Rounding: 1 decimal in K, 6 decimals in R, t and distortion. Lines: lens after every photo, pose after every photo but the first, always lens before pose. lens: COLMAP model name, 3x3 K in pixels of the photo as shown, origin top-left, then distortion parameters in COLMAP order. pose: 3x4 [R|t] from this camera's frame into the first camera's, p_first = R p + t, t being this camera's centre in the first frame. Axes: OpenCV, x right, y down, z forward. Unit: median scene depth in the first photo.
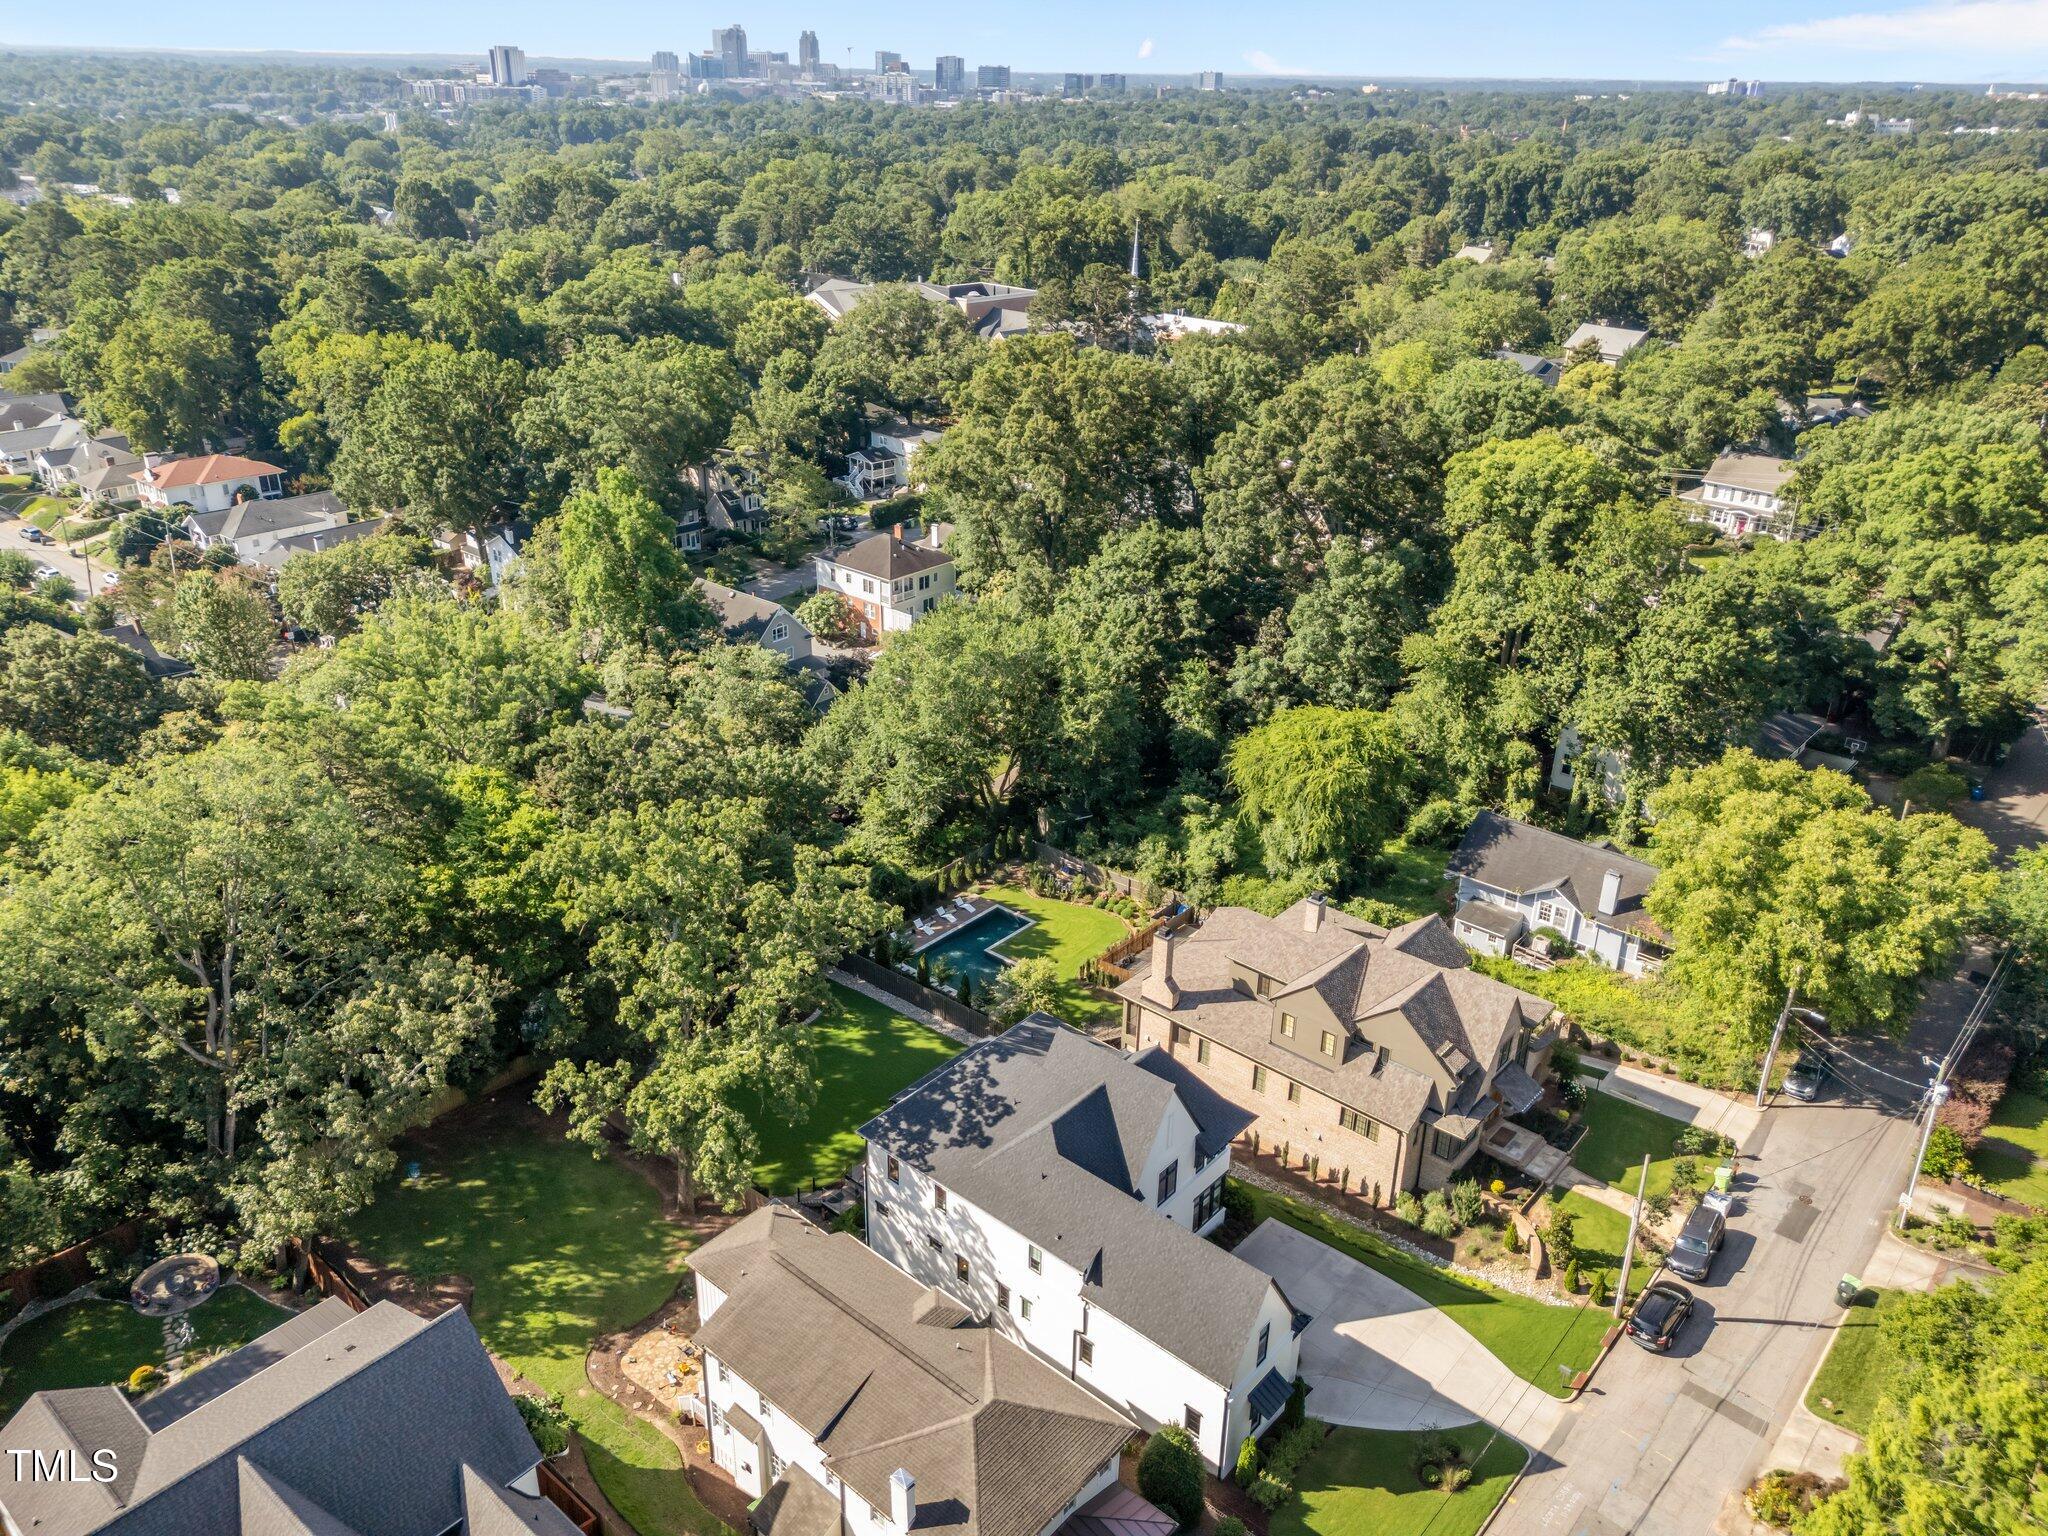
lens RADIAL K [[1480.8, 0, 1029.2], [0, 1480.8, 776.1], [0, 0, 1]] dist [0.082352, -0.082944]
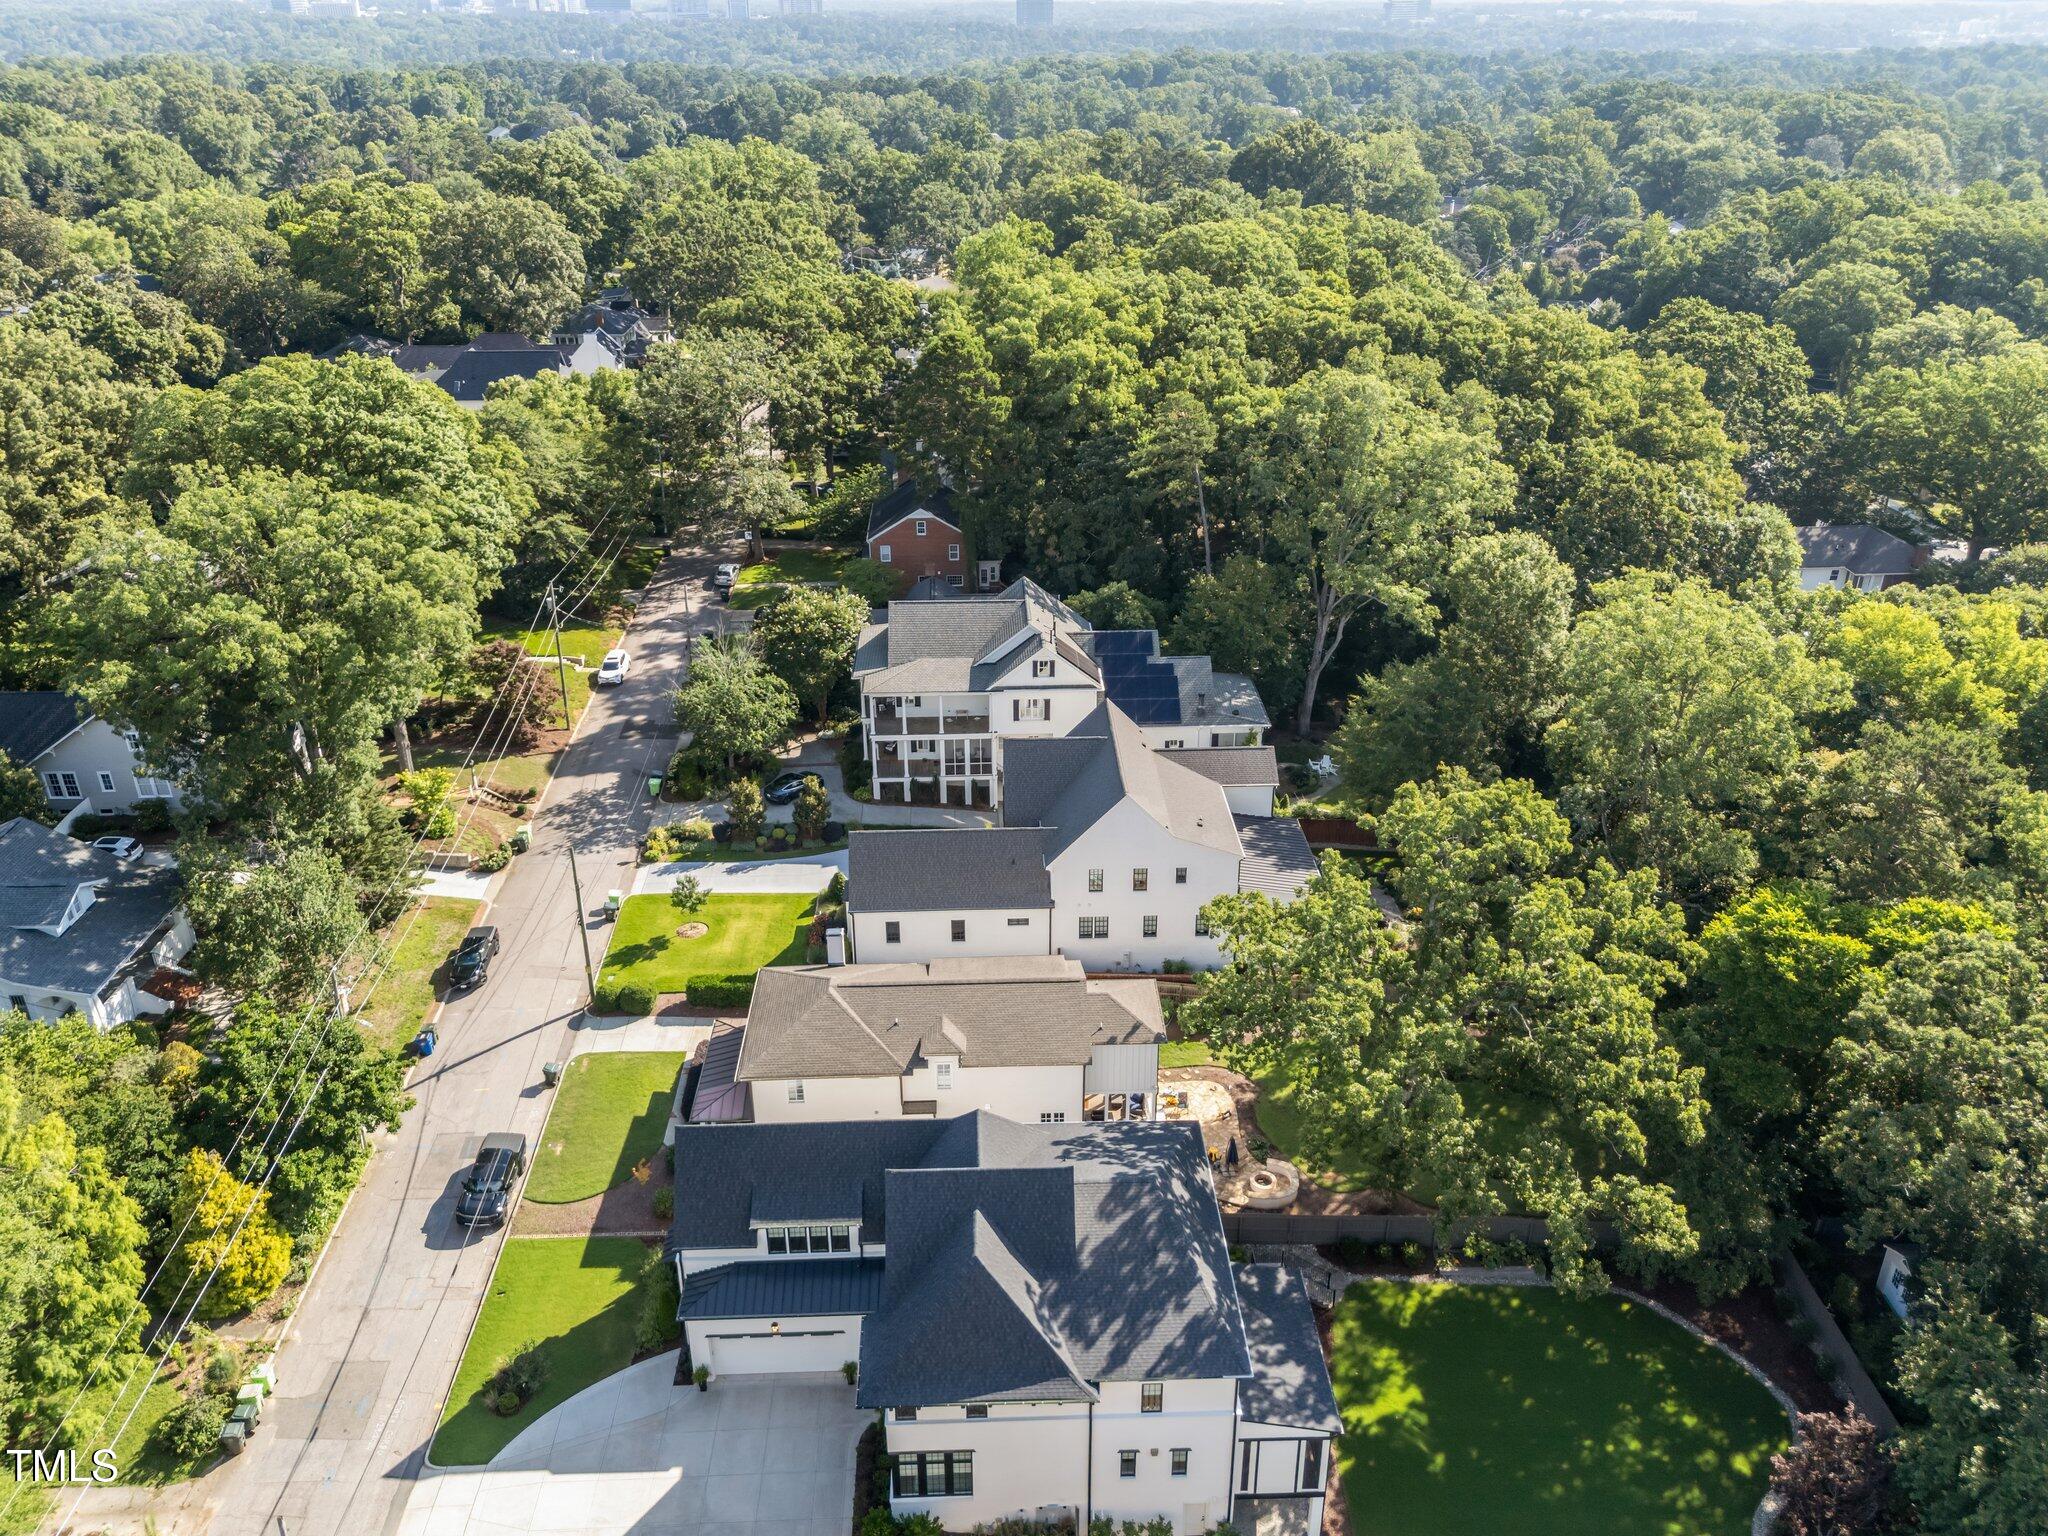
lens RADIAL K [[1549.2, 0, 1056.1], [0, 1549.2, 773.7], [0, 0, 1]] dist [0.137151, -0.255105]
pose [[-0.727378, 0.289978, -0.621959, 0.340614], [-0.299615, 0.681189, 0.667991, -0.363723], [0.617375, 0.672231, -0.408600, 0.872769]]
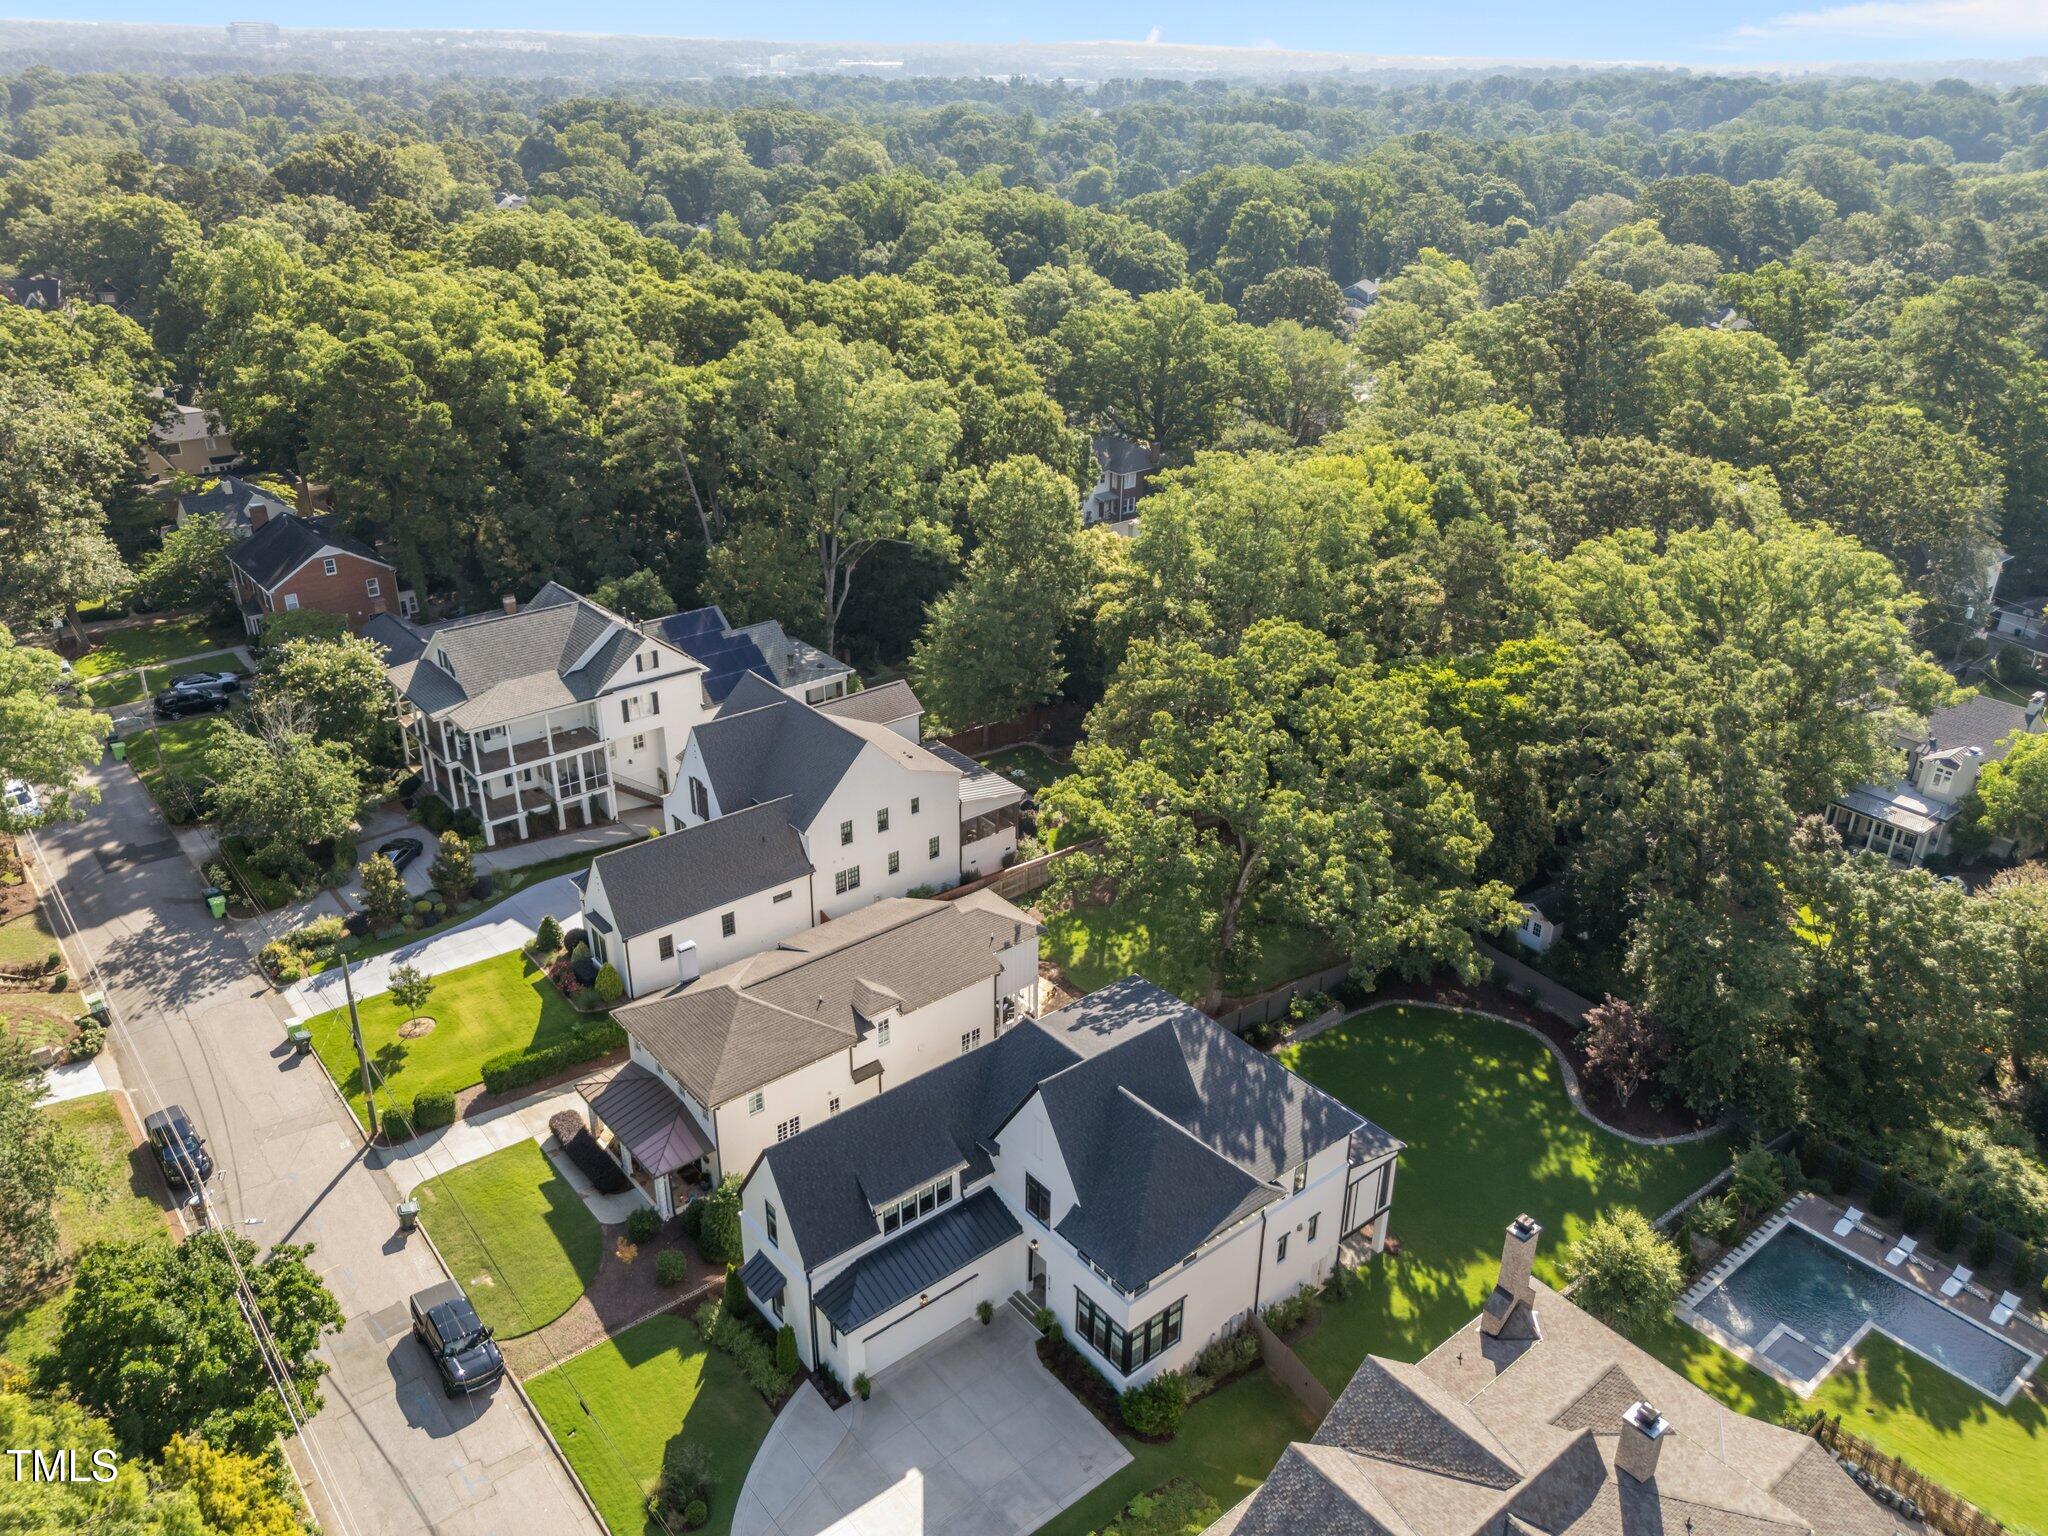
lens RADIAL K [[1480.8, 0, 1029.2], [0, 1480.8, 776.1], [0, 0, 1]] dist [0.082352, -0.082944]
pose [[-0.172901, 0.421017, -0.890421, 0.523202], [-0.425271, 0.783514, 0.453046, -0.202552], [0.888397, 0.457003, 0.043576, 0.613052]]
